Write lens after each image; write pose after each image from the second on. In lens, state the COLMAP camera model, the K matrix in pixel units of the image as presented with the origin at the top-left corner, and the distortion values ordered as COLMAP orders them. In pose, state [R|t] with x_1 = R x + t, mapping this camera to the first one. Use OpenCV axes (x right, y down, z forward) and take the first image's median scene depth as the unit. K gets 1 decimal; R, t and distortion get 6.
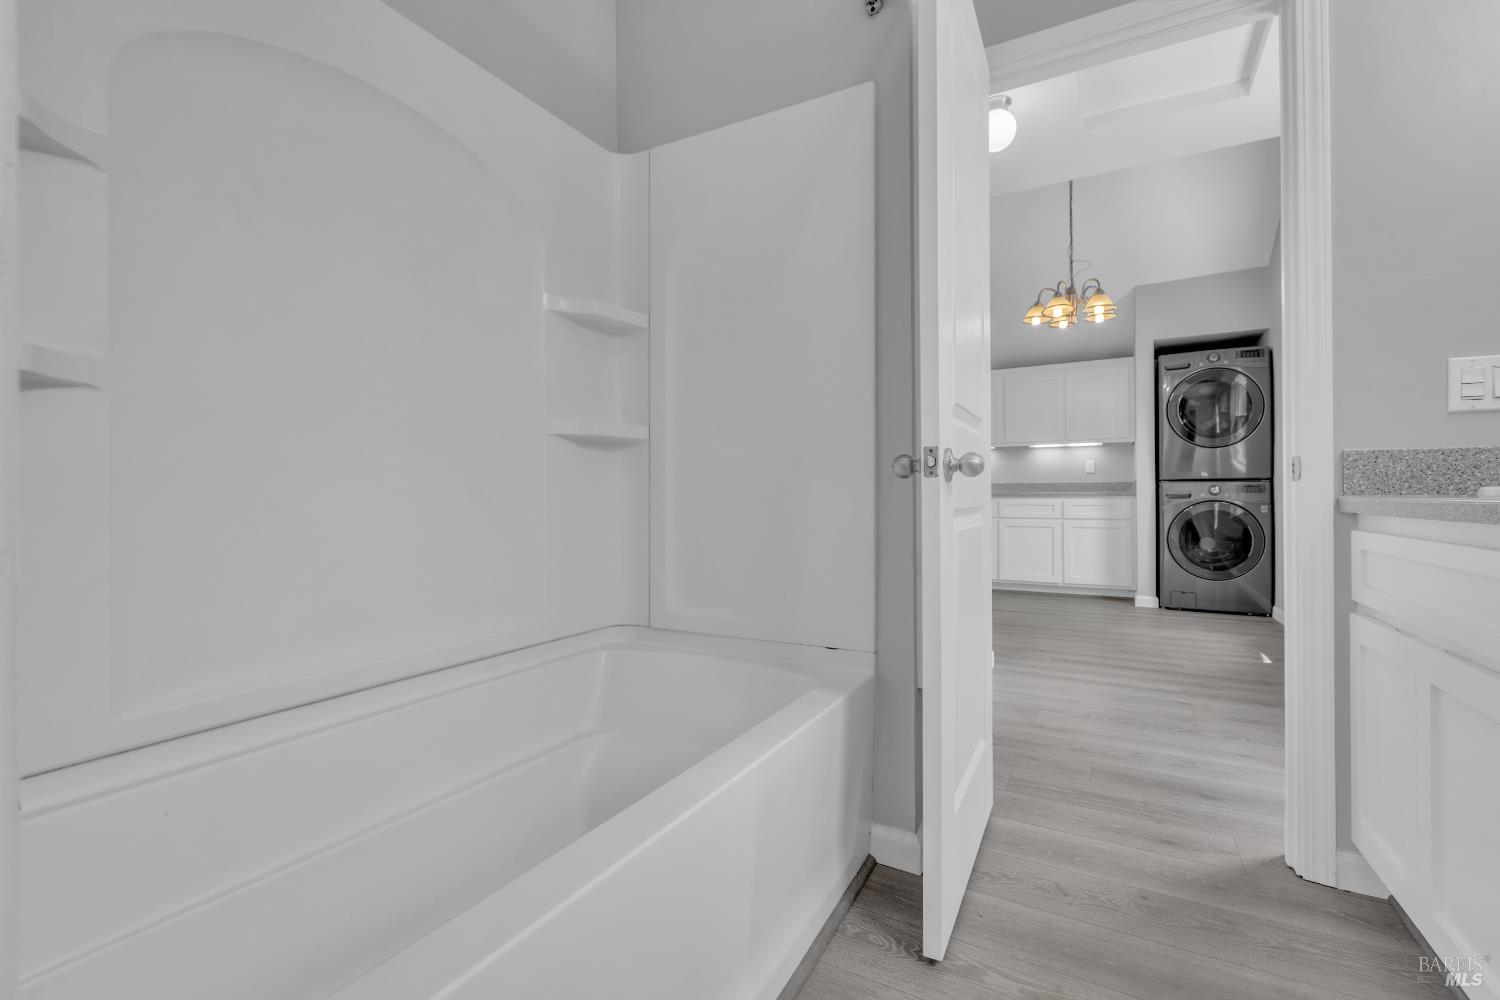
lens RADIAL K [[678.4, 0, 745.7], [0, 678.4, 491.8], [0, 0, 1]] dist [0.003278, -0.000137]
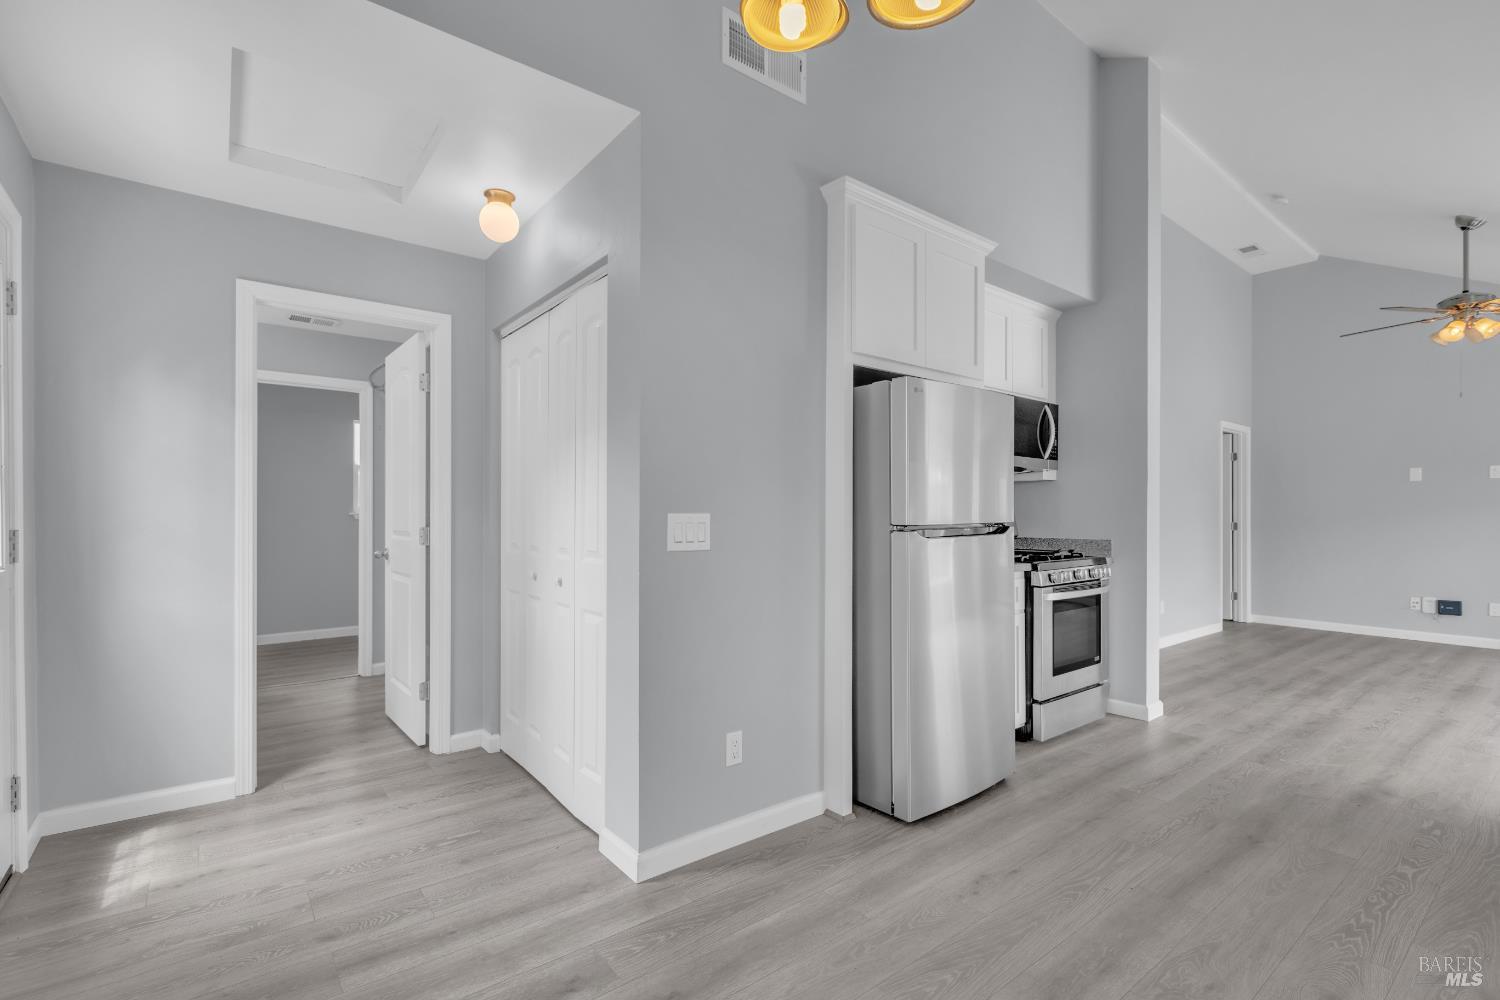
lens RADIAL K [[679.9, 0, 727.7], [0, 679.9, 513.1], [0, 0, 1]] dist [-0.000891, -0.000265]
pose [[-0.408287, 0.000761, -0.912853, 0.607378], [0.007173, 0.999971, -0.002375, -0.050335], [0.912825, -0.007518, -0.408281, 0.906301]]
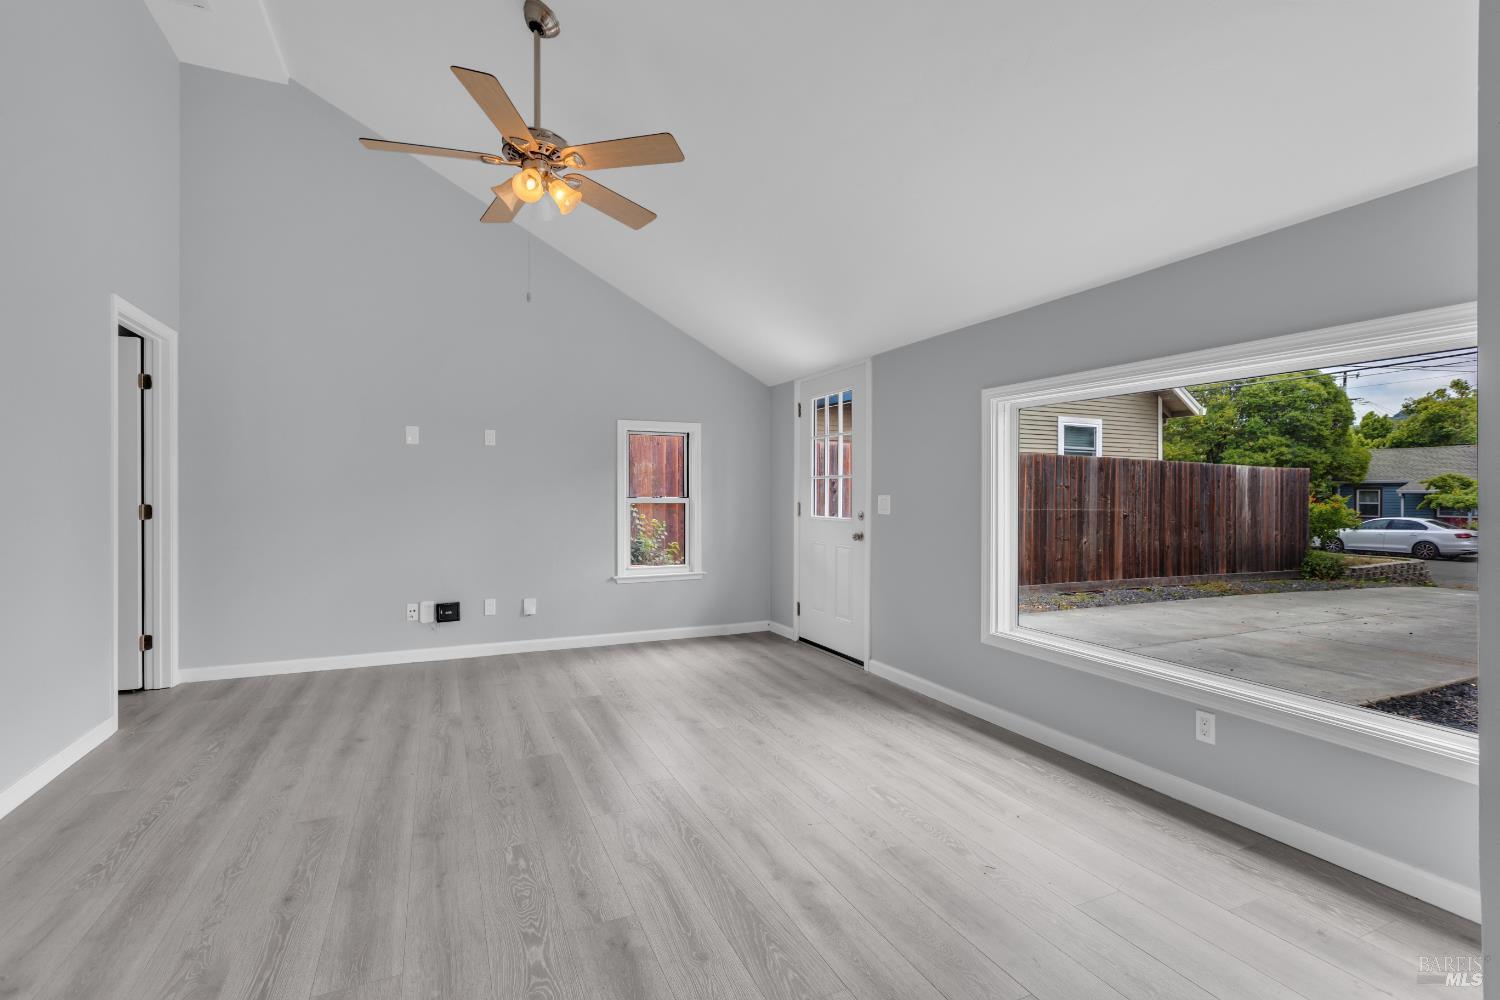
lens RADIAL K [[678.4, 0, 745.7], [0, 678.4, 491.8], [0, 0, 1]] dist [0.003278, -0.000137]
pose [[0.803056, 0.005104, -0.595882, -0.131095], [0.000843, 0.999953, 0.009700, -0.047743], [0.595903, -0.008292, 0.803014, 1.082413]]
